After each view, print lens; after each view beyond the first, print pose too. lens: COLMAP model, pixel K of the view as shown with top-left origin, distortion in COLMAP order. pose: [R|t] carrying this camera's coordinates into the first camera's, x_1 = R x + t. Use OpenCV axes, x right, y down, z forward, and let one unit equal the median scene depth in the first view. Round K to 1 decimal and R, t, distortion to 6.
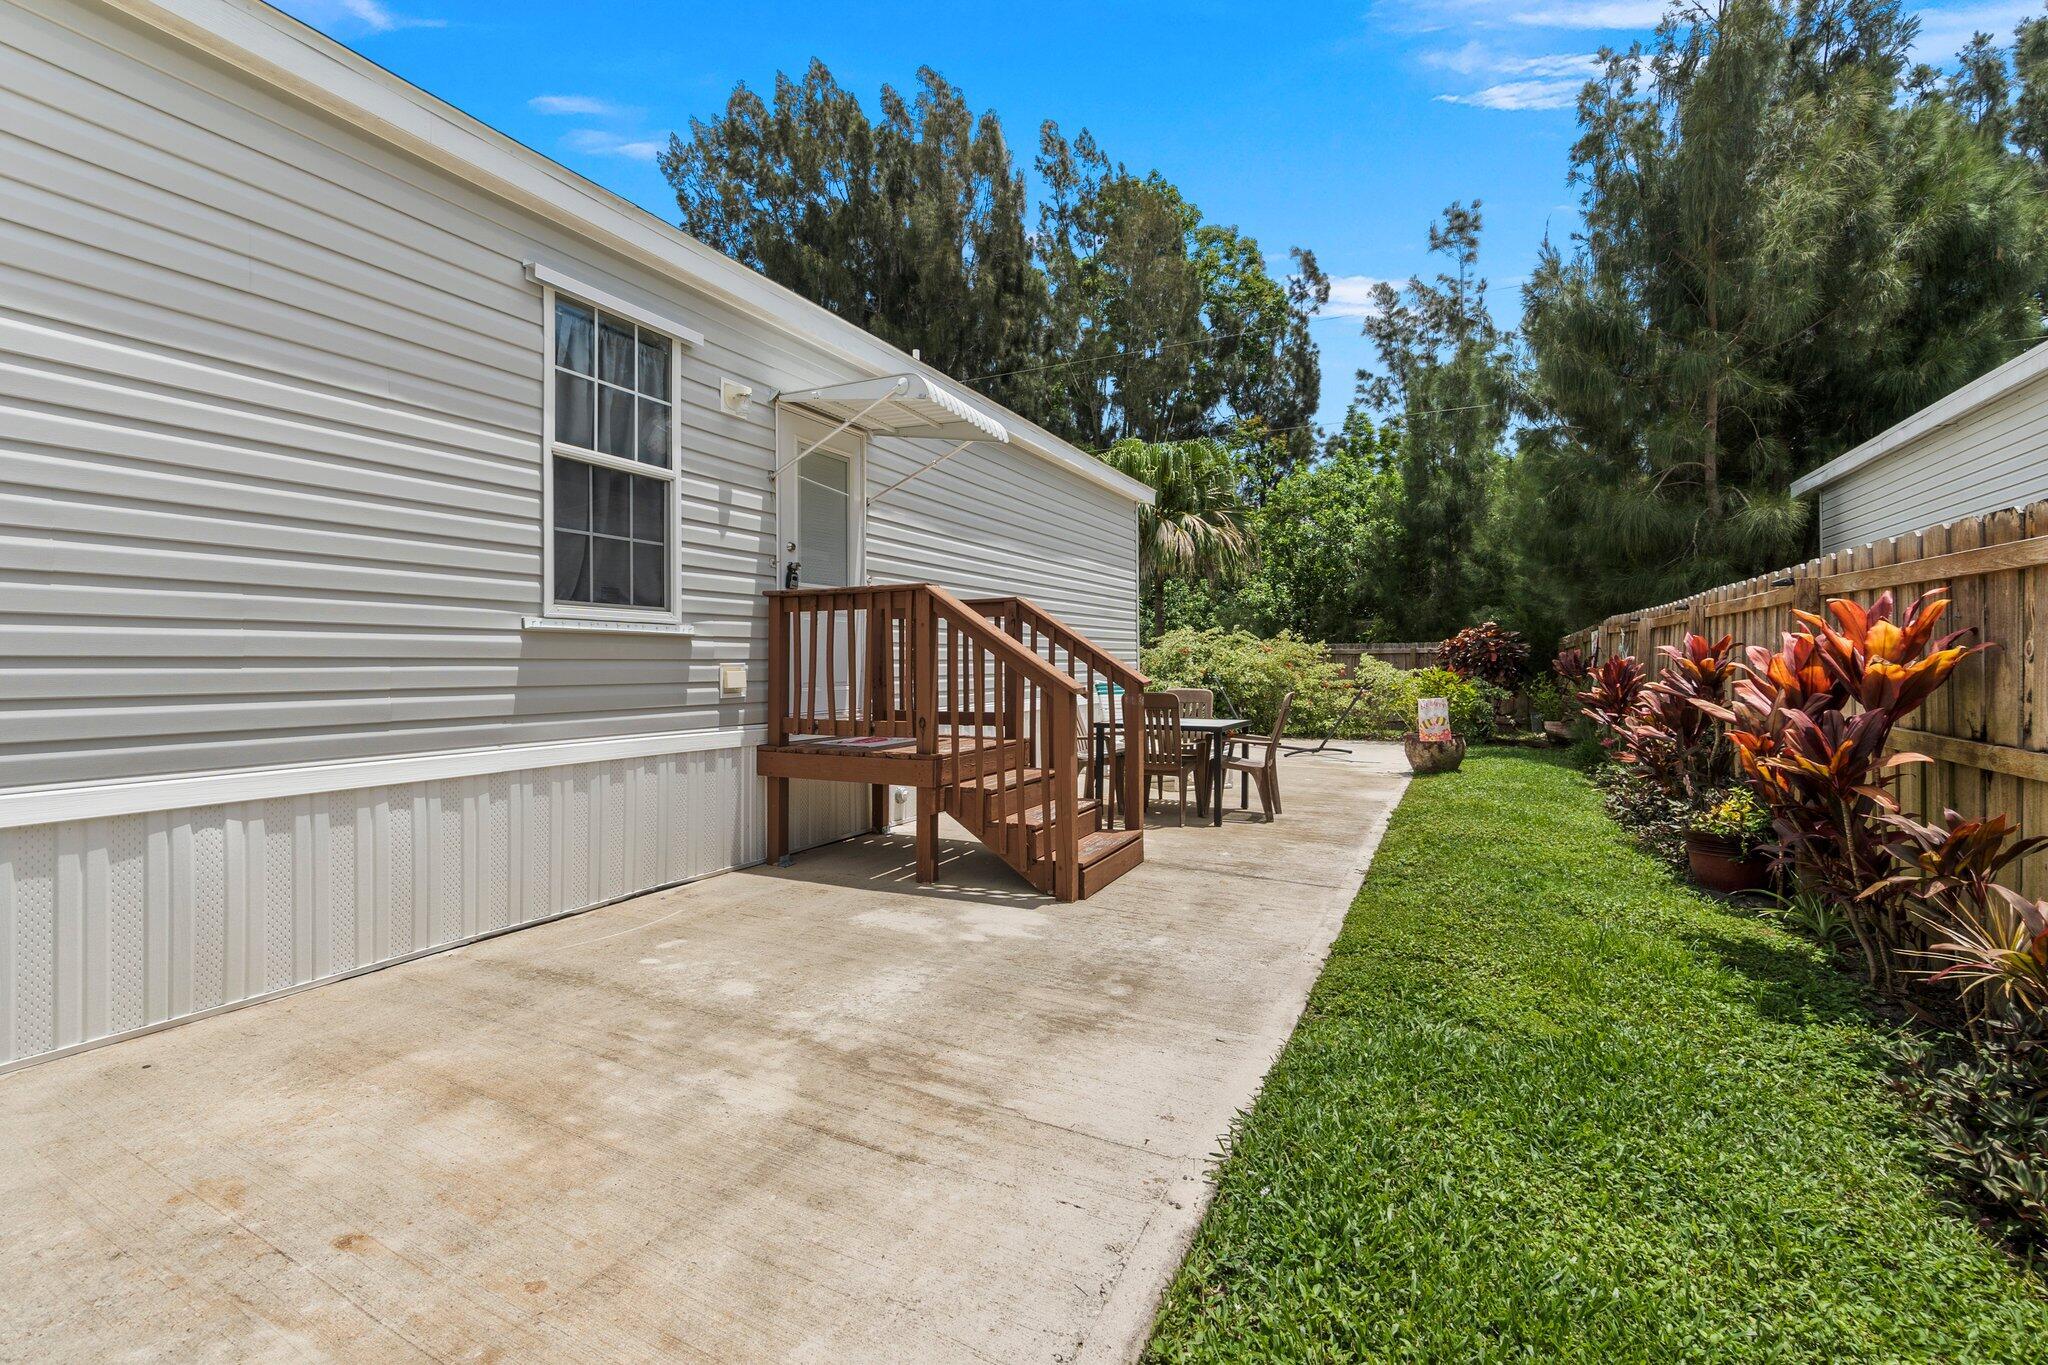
lens RADIAL K [[903.7, 0, 1010.5], [0, 903.7, 659.6], [0, 0, 1]] dist [-0.002828, 0.000414]
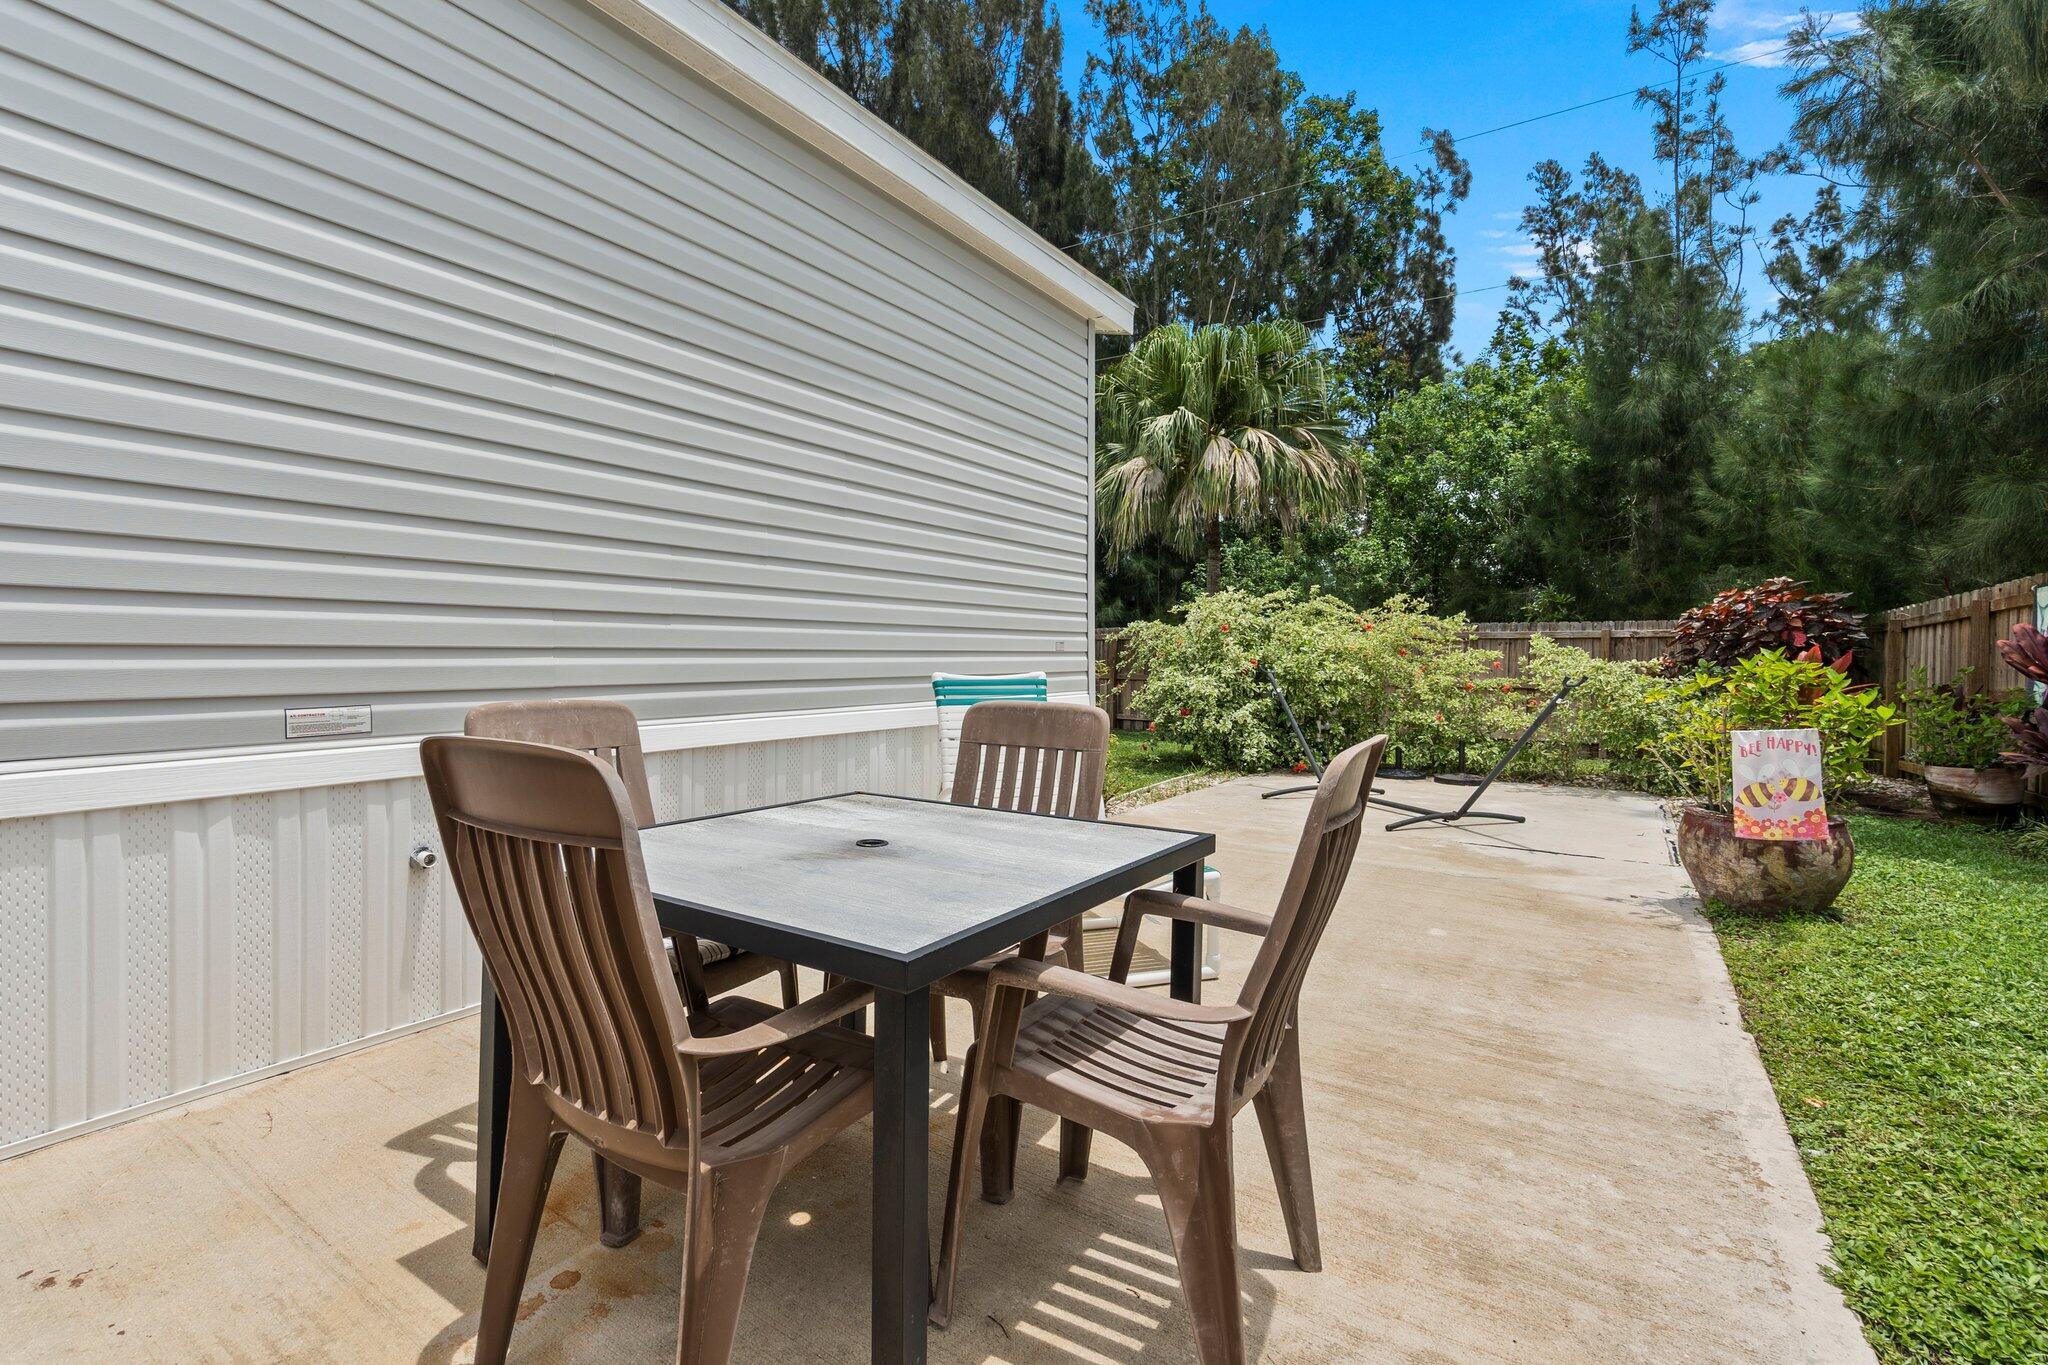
lens RADIAL K [[920.9, 0, 1026.2], [0, 920.9, 665.0], [0, 0, 1]] dist [0.022515, -0.020520]
pose [[0.995456, 0.010510, -0.094638, 0.122467], [-0.009089, 0.999840, 0.015428, 0.007702], [0.094785, -0.014498, 0.995392, 0.381844]]
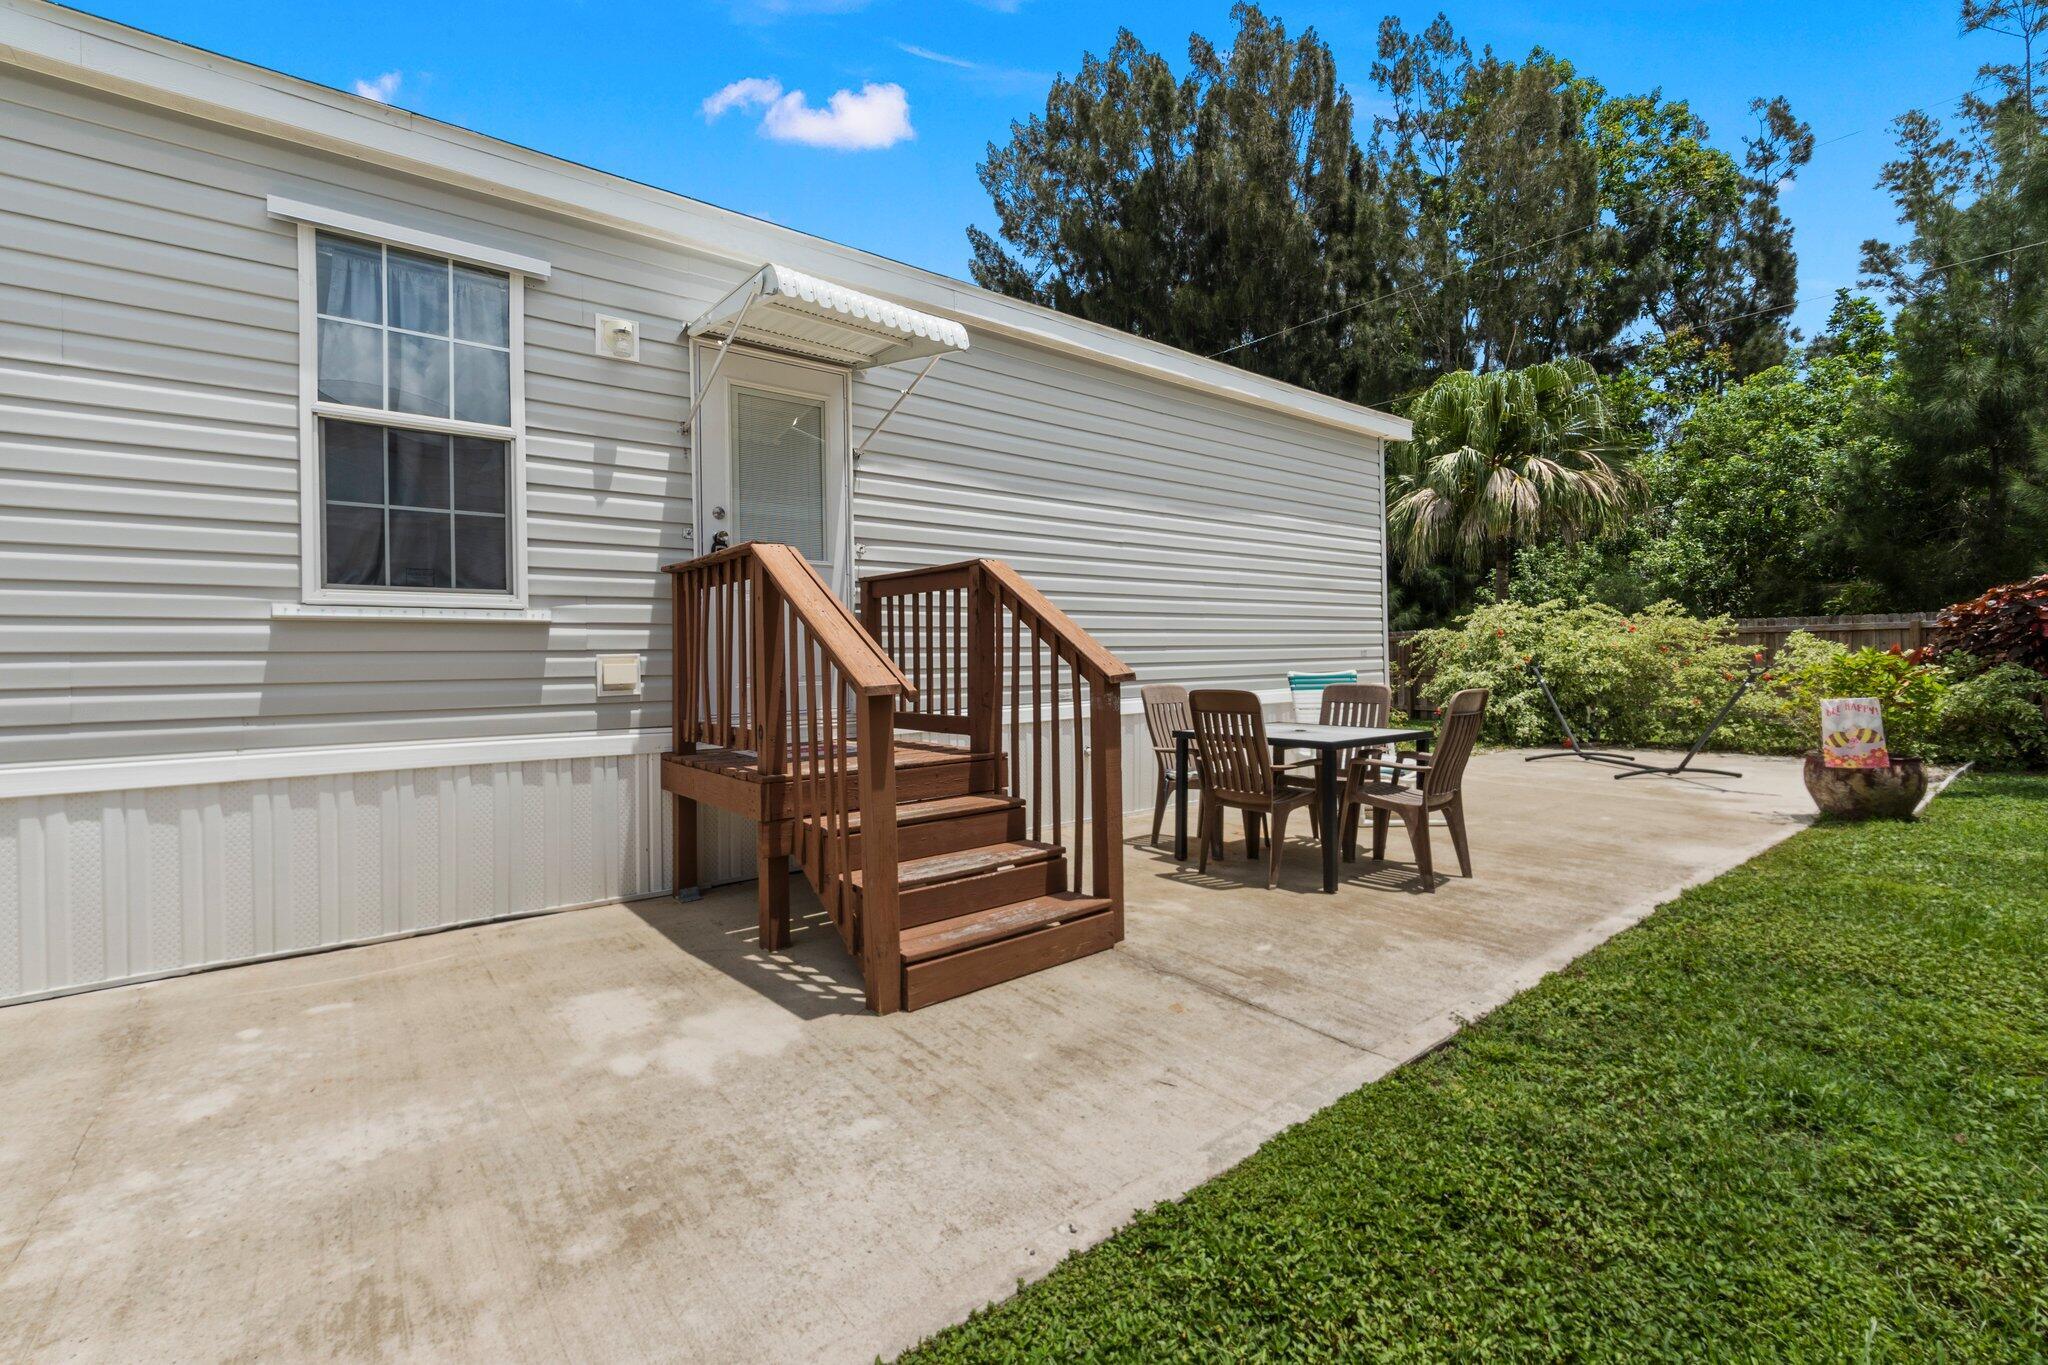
lens RADIAL K [[893.8, 0, 1014.3], [0, 893.8, 665.0], [0, 0, 1]] dist [-0.005233, 0.000282]
pose [[0.911272, -0.007301, -0.411739, 0.132286], [0.013743, 0.999825, 0.012687, 0.002957], [0.411575, -0.017220, 0.911213, 0.142823]]
